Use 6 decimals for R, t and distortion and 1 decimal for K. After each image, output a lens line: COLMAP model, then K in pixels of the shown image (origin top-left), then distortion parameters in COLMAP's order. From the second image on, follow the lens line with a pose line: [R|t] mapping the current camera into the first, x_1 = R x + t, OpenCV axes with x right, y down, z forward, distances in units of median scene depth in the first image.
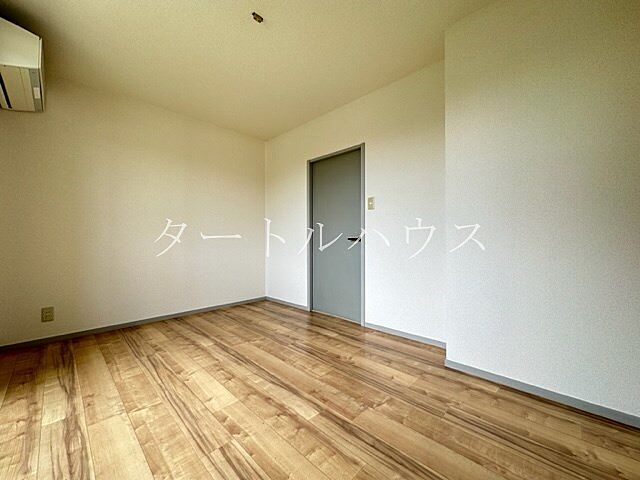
lens RADIAL K [[255.7, 0, 319.0], [0, 255.7, 240.0], [0, 0, 1]] dist [-0.003198, 0.000292]
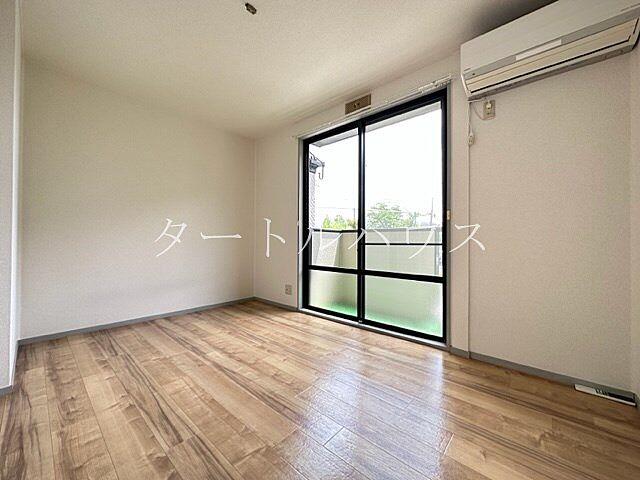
lens RADIAL K [[255.7, 0, 318.2], [0, 255.7, 240.9], [0, 0, 1]] dist [-0.003198, 0.000292]
pose [[-0.999204, -0.004970, -0.039582, -0.507713], [-0.004636, 0.999953, -0.008519, 0.020100], [0.039622, -0.008329, -0.999180, 2.164877]]
